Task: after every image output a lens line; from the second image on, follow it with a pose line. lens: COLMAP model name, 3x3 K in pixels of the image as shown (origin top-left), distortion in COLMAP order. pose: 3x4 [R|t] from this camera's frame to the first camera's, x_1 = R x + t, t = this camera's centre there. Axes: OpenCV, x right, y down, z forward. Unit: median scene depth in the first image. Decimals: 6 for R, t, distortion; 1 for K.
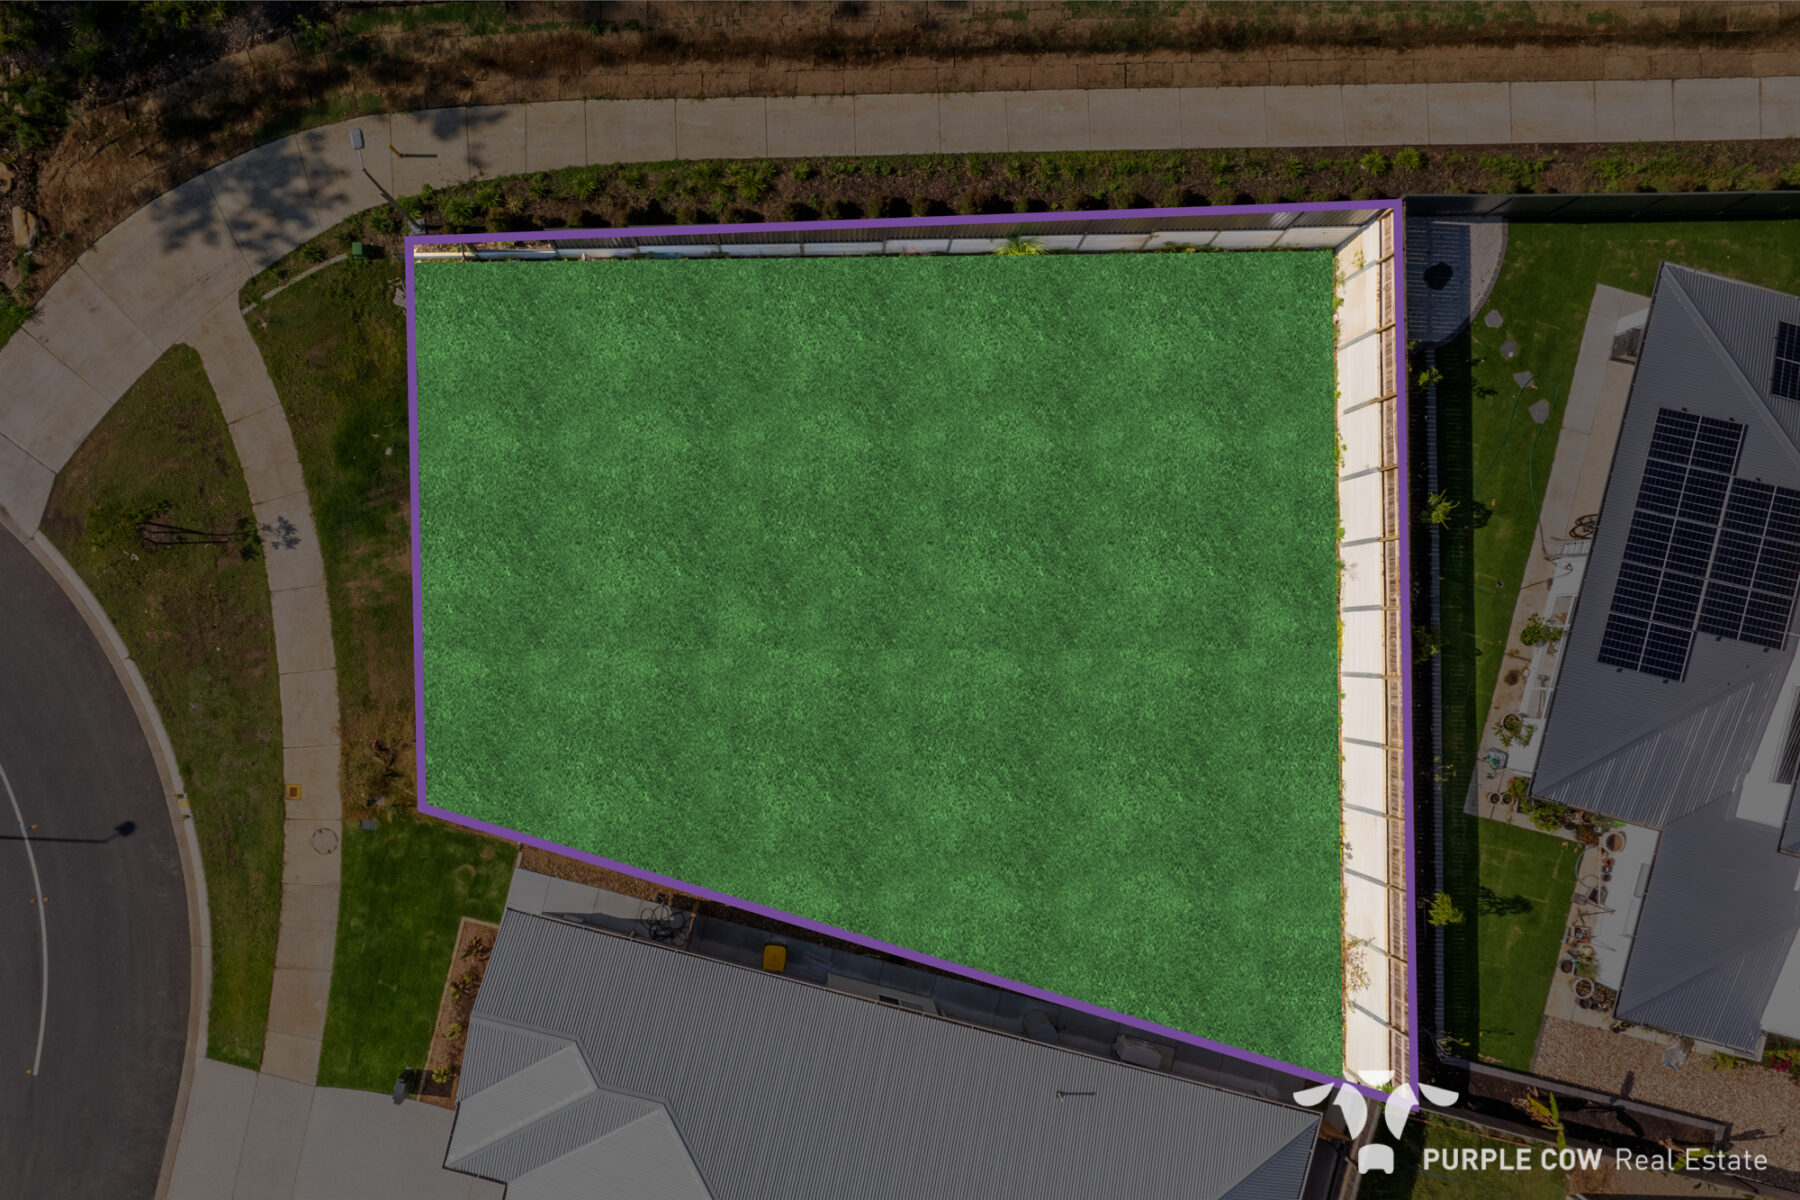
lens RADIAL K [[1494.1, 0, 892.4], [0, 1494.1, 652.1], [0, 0, 1]] dist [-0.013558, -0.013972]
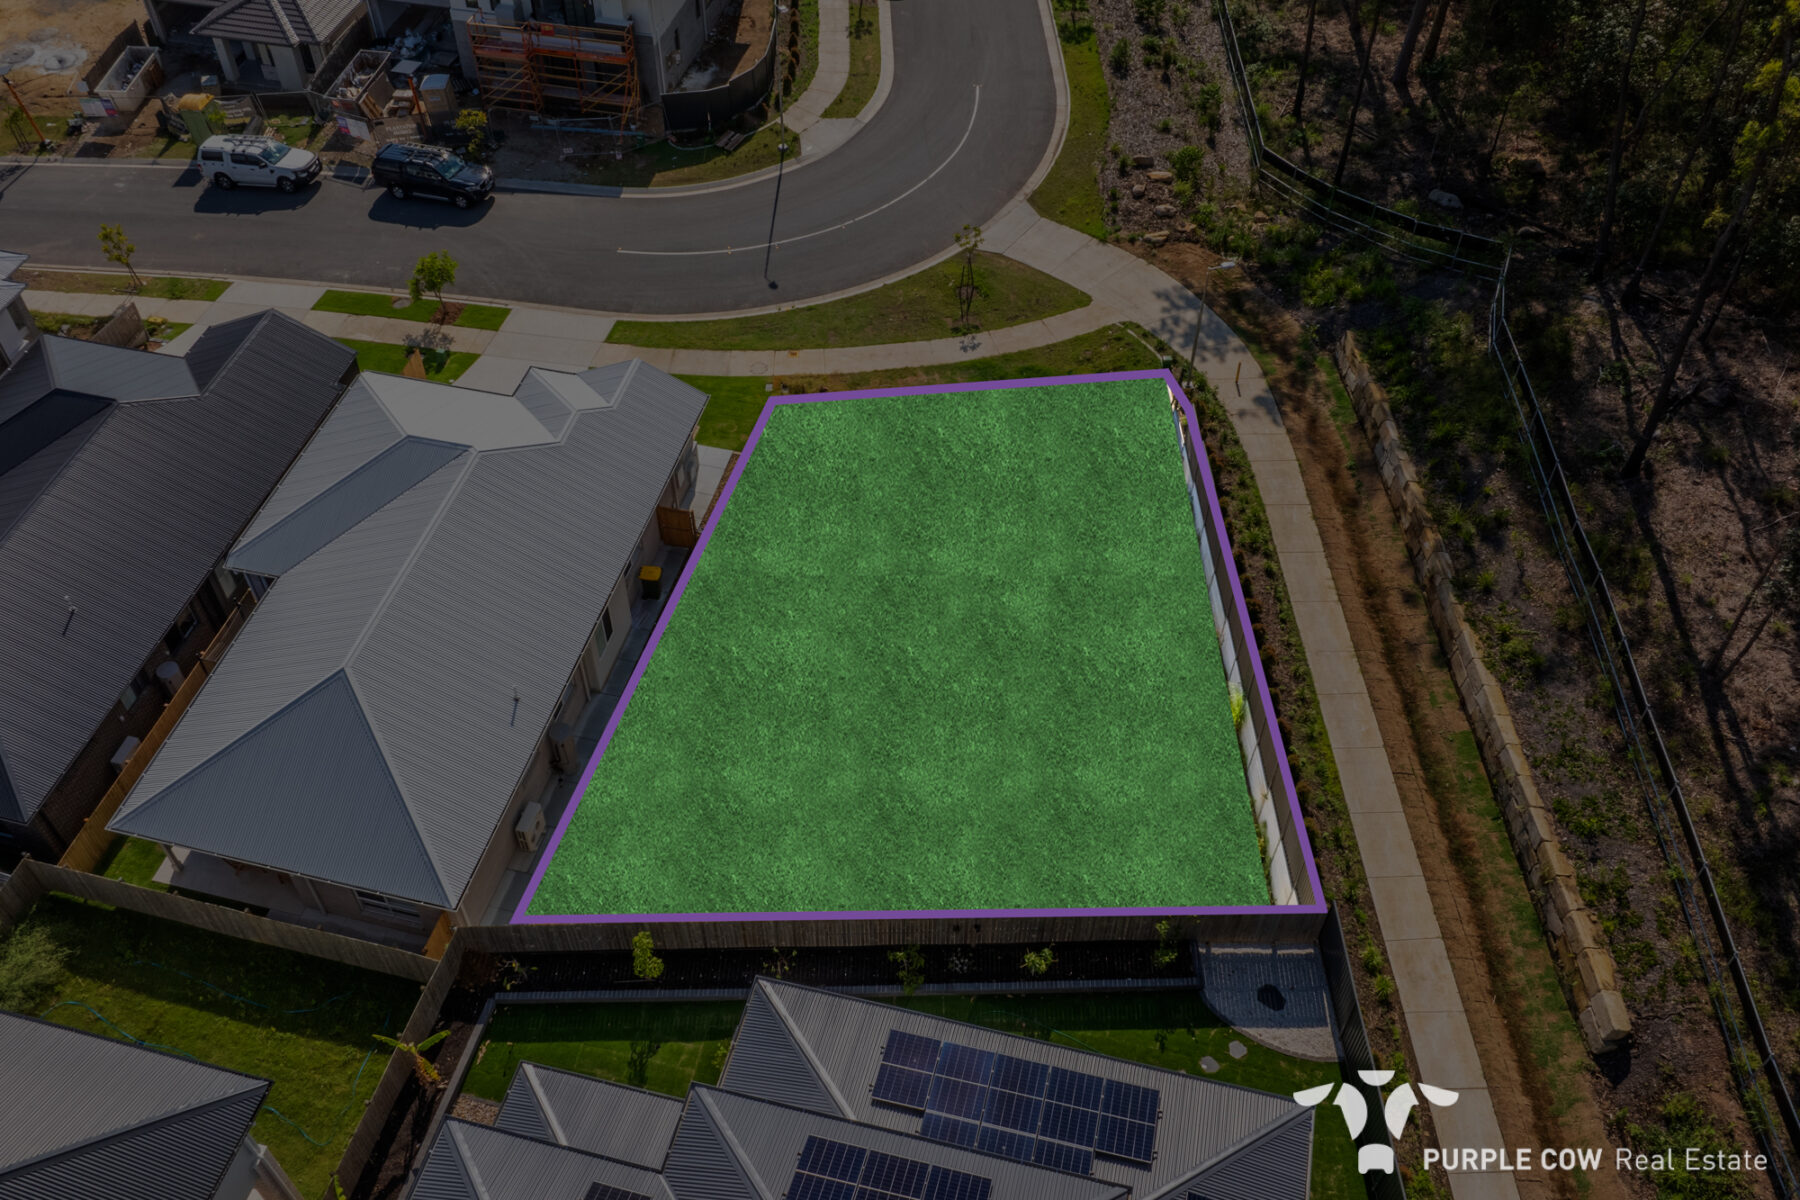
lens RADIAL K [[1494.1, 0, 892.4], [0, 1494.1, 652.1], [0, 0, 1]] dist [-0.013558, -0.013972]
pose [[0.008095, 0.762716, -0.646683, 0.786979], [-0.999923, 0.000061, -0.012445, 0.015457], [-0.009453, 0.646733, 0.762658, 0.076731]]
